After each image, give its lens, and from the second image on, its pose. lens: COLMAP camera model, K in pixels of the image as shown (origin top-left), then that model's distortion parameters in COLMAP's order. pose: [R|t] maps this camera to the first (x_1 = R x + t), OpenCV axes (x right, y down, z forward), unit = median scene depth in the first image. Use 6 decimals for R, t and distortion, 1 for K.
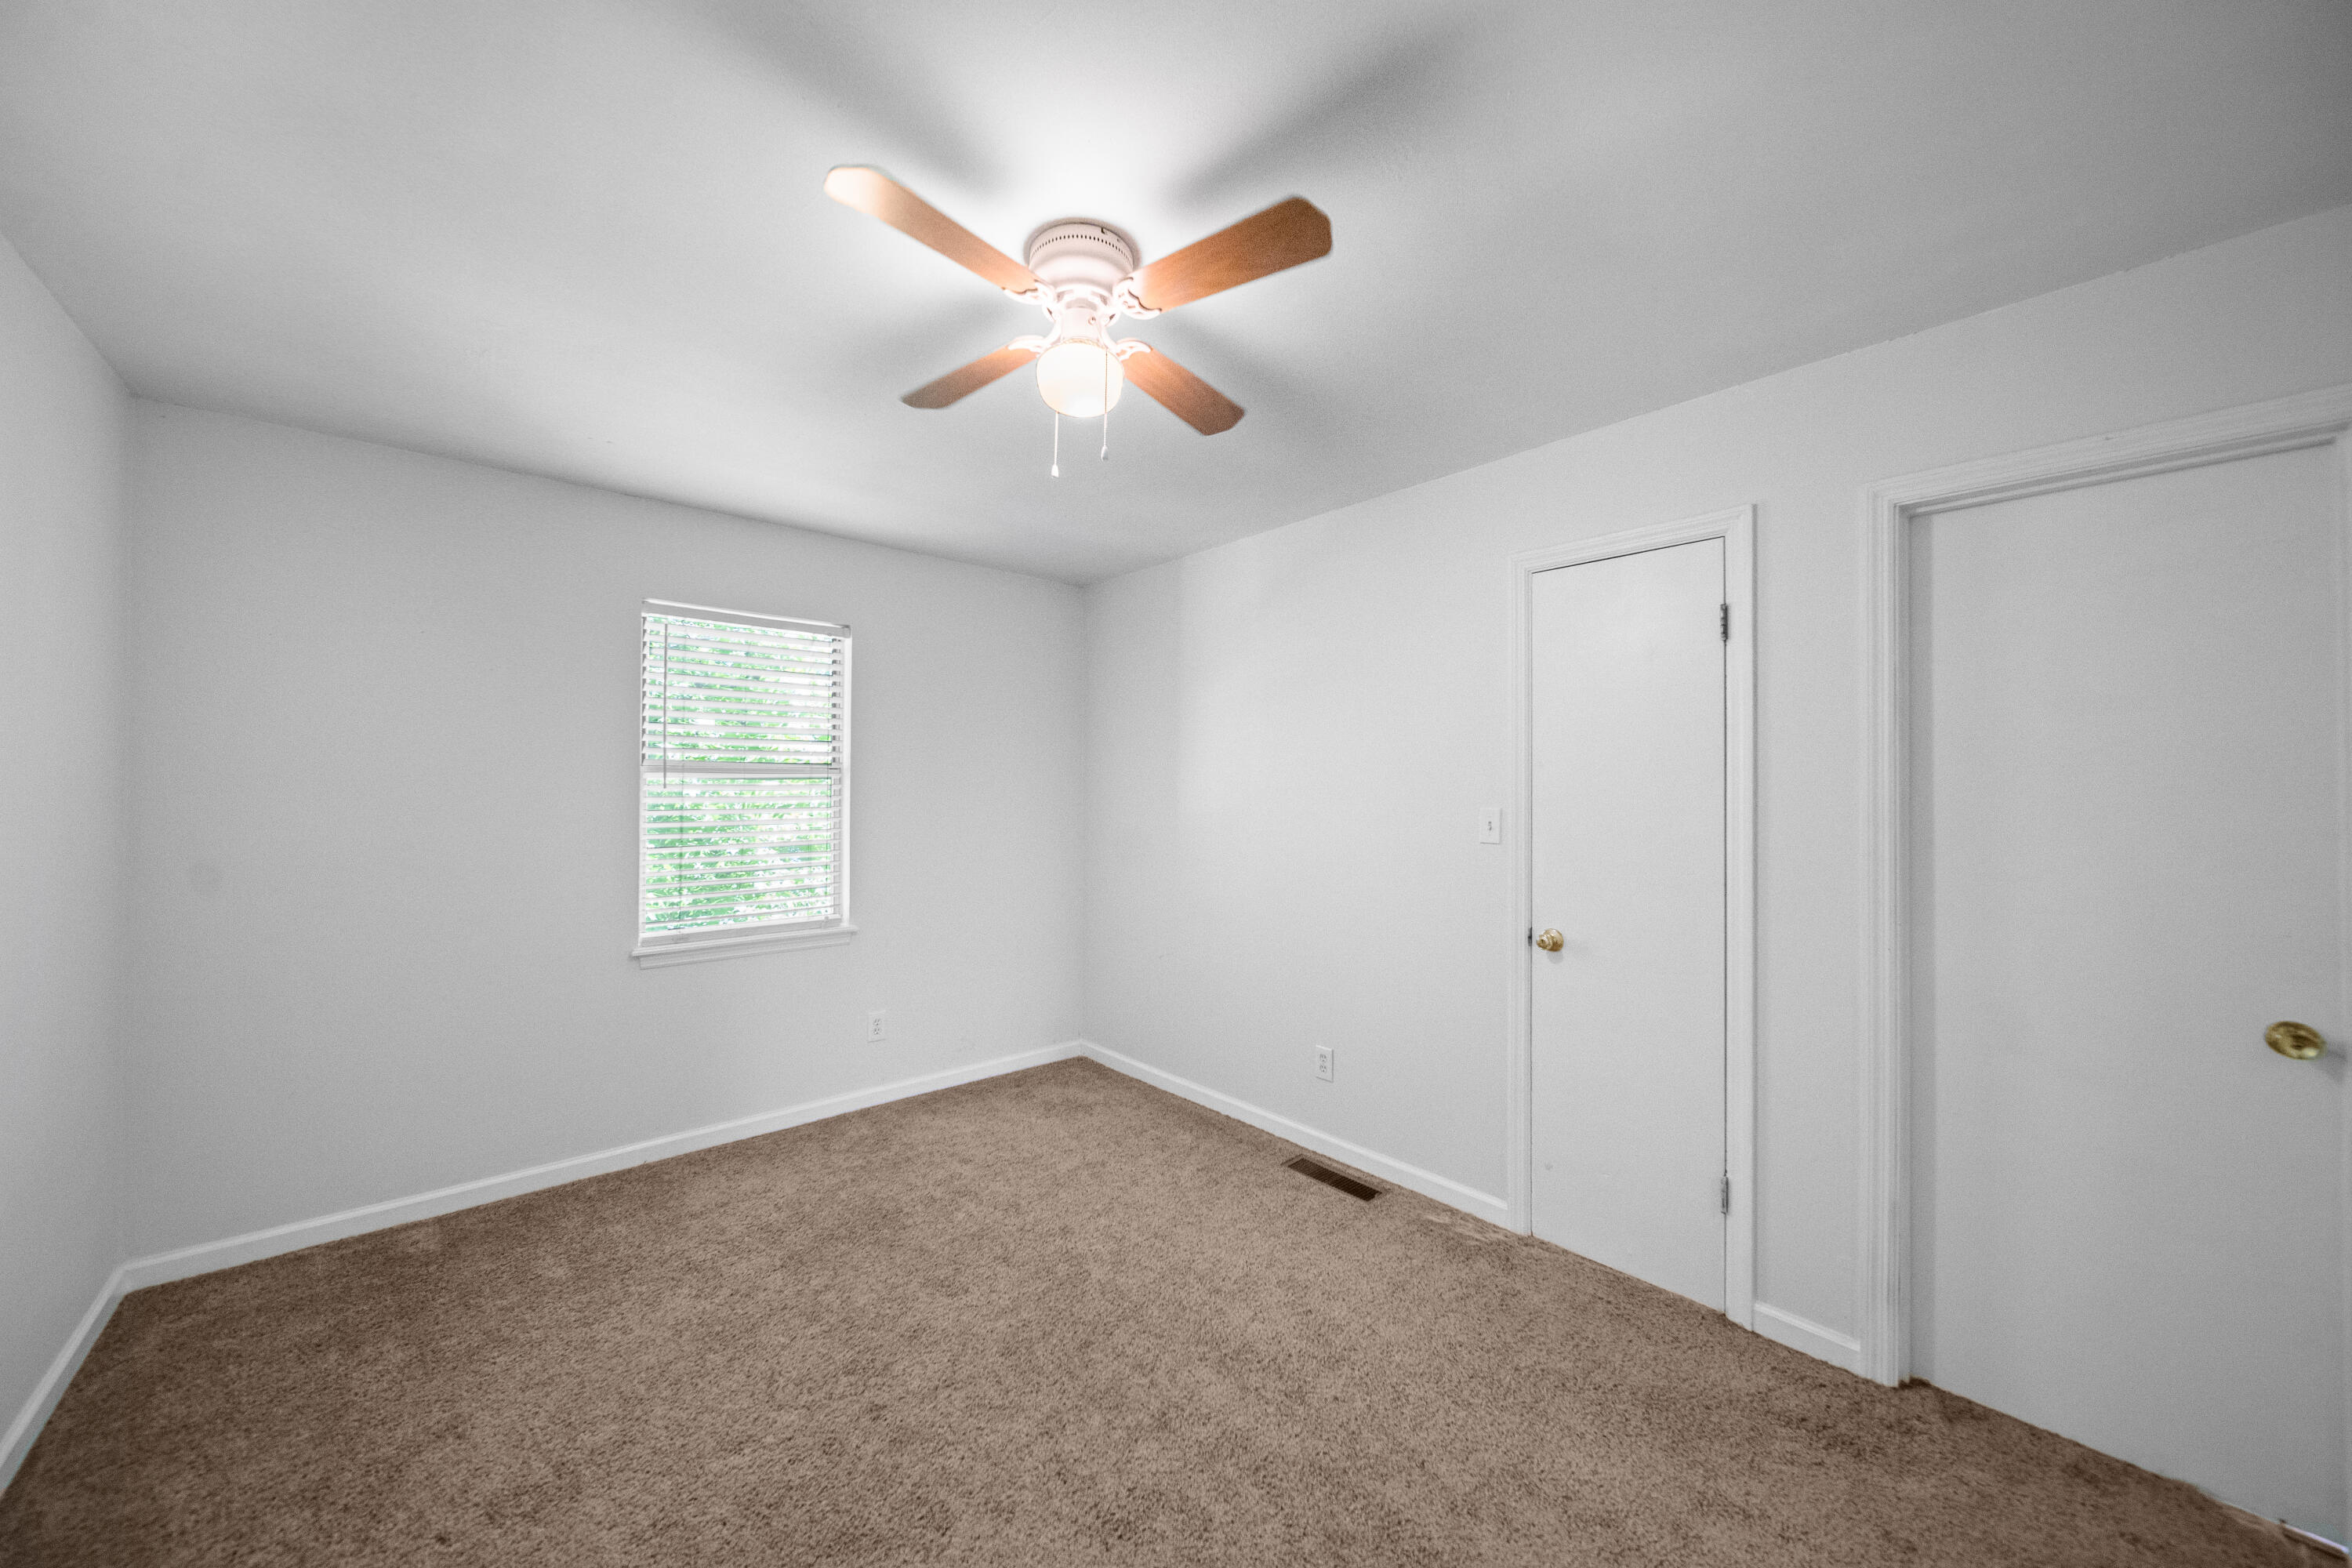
lens RADIAL K [[839.9, 0, 1176.0], [0, 839.9, 784.0], [0, 0, 1]] dist [-0.004727, -0.000315]
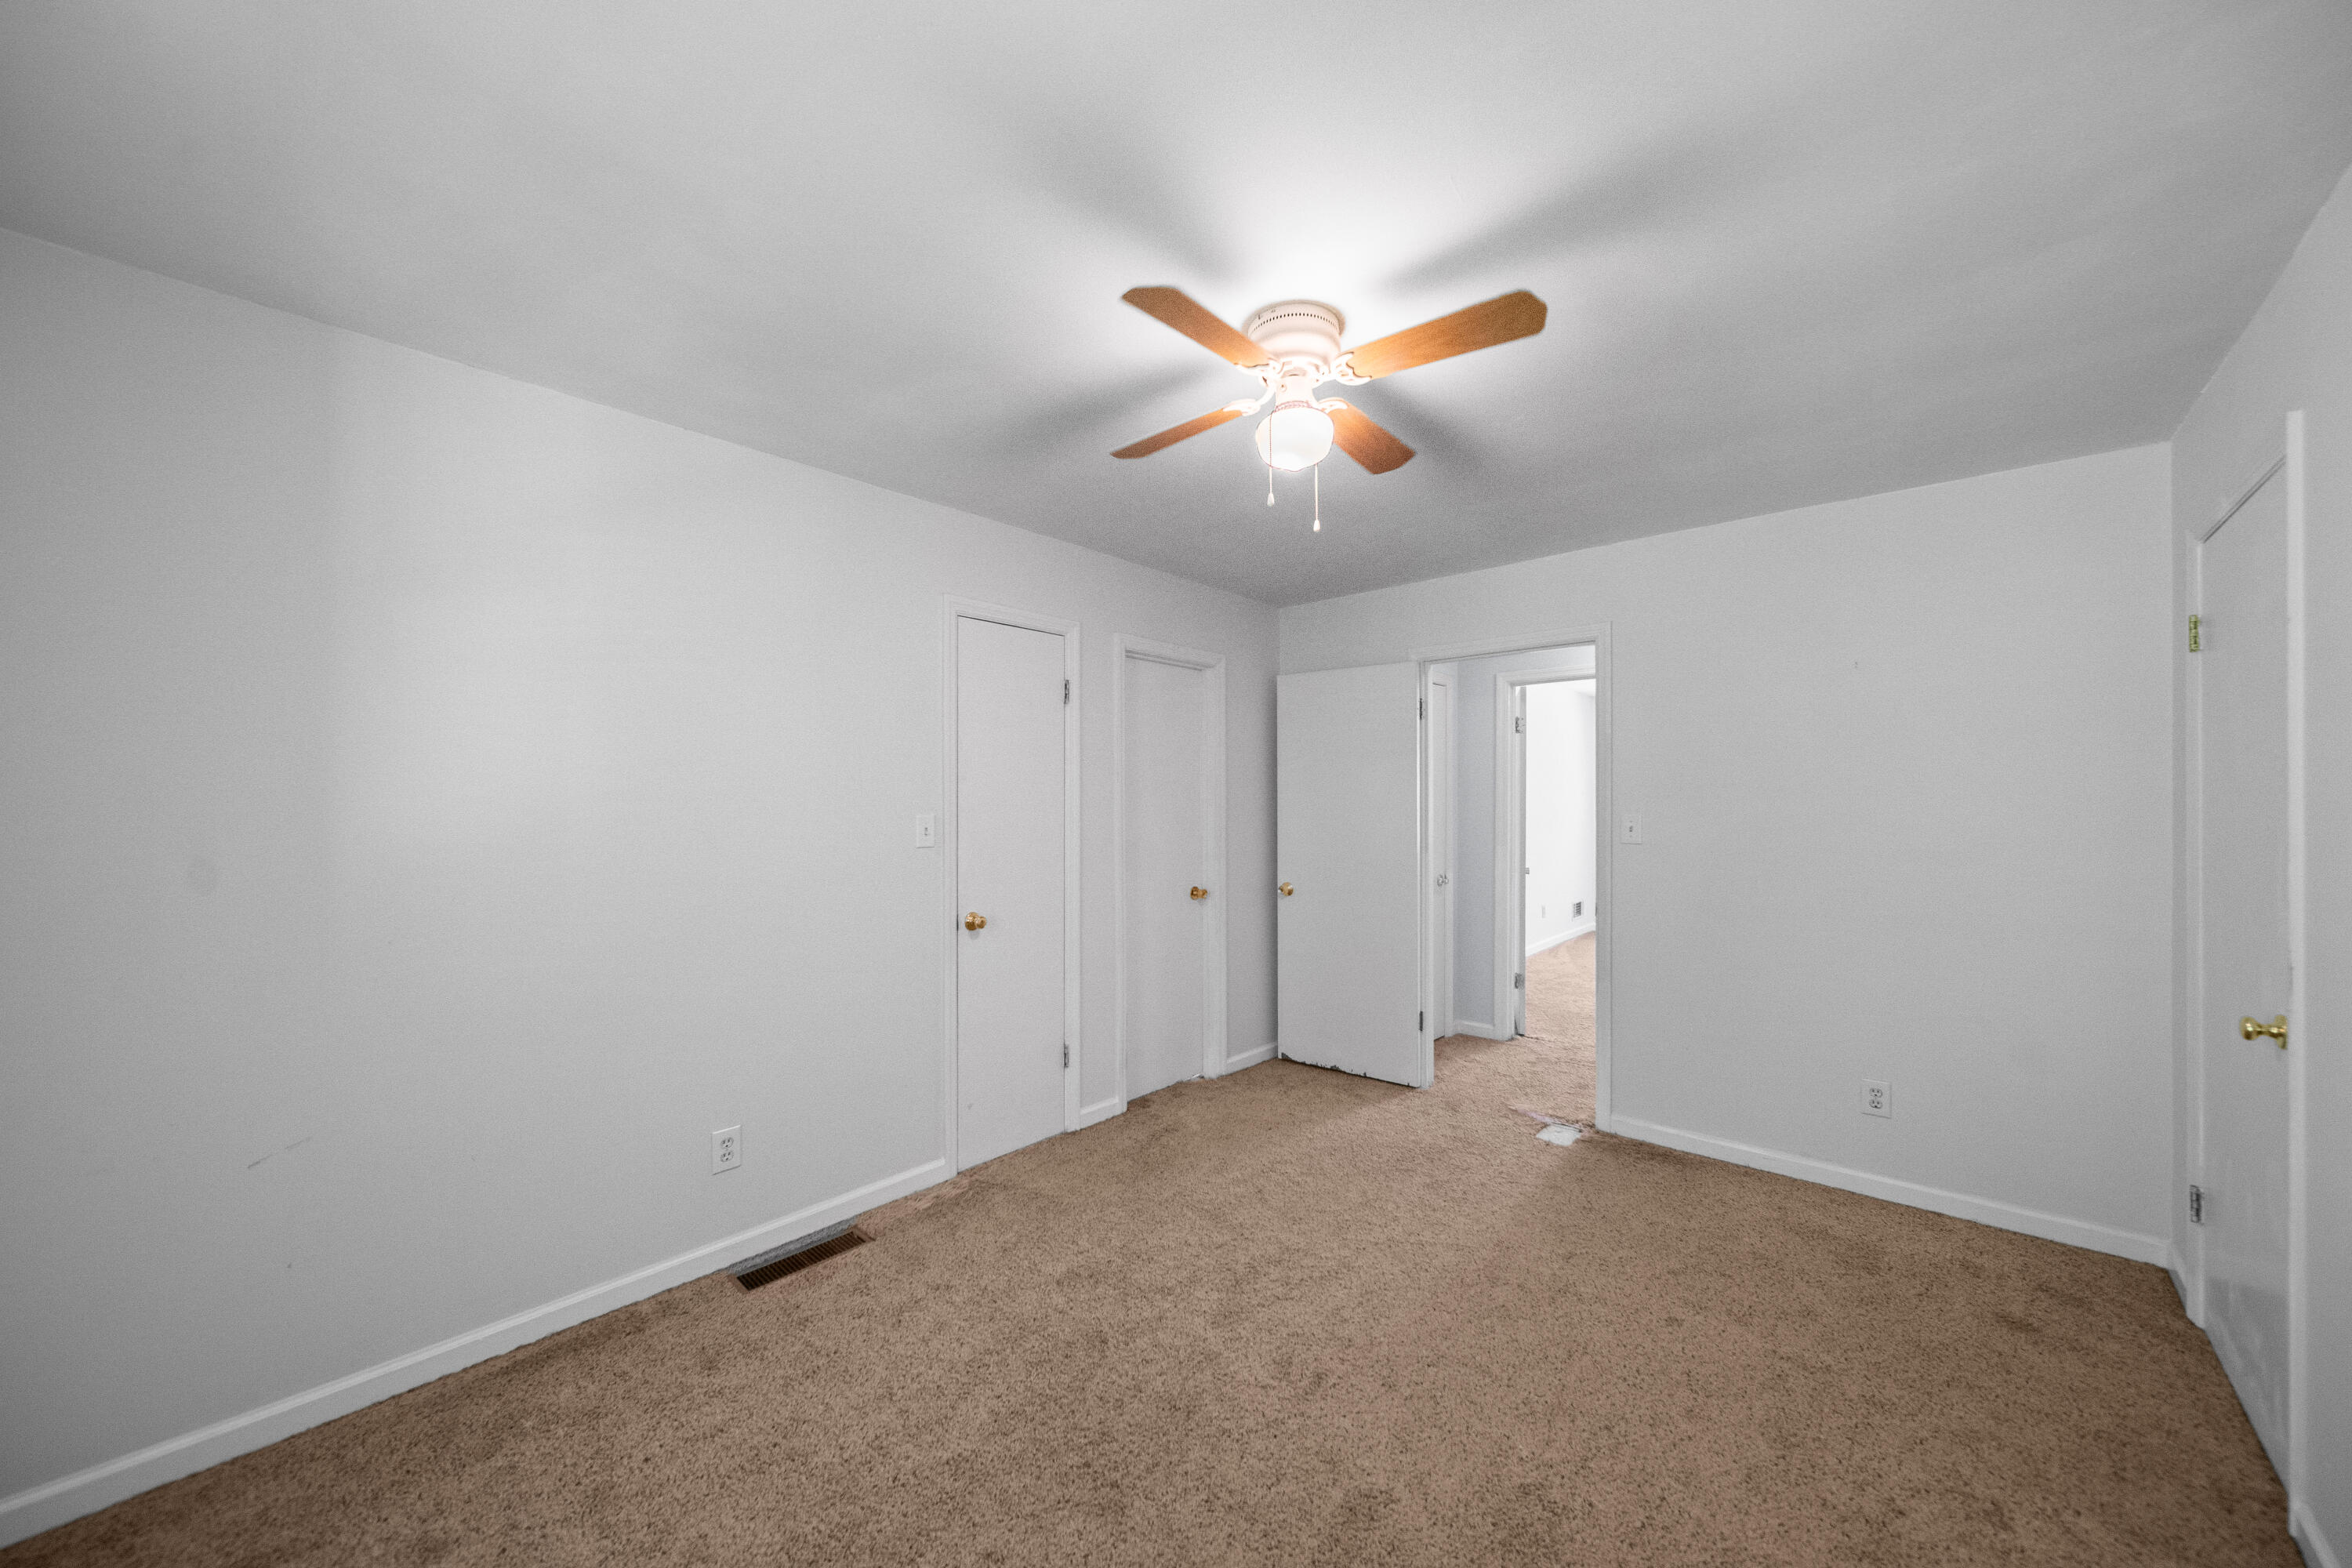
lens RADIAL K [[839.9, 0, 1176.0], [0, 839.9, 784.0], [0, 0, 1]] dist [-0.004727, -0.000315]
pose [[-0.120298, 0.016156, 0.992606, -0.827839], [-0.010387, 0.999792, -0.017532, 0.006053], [-0.992684, -0.012419, -0.120105, 0.872879]]
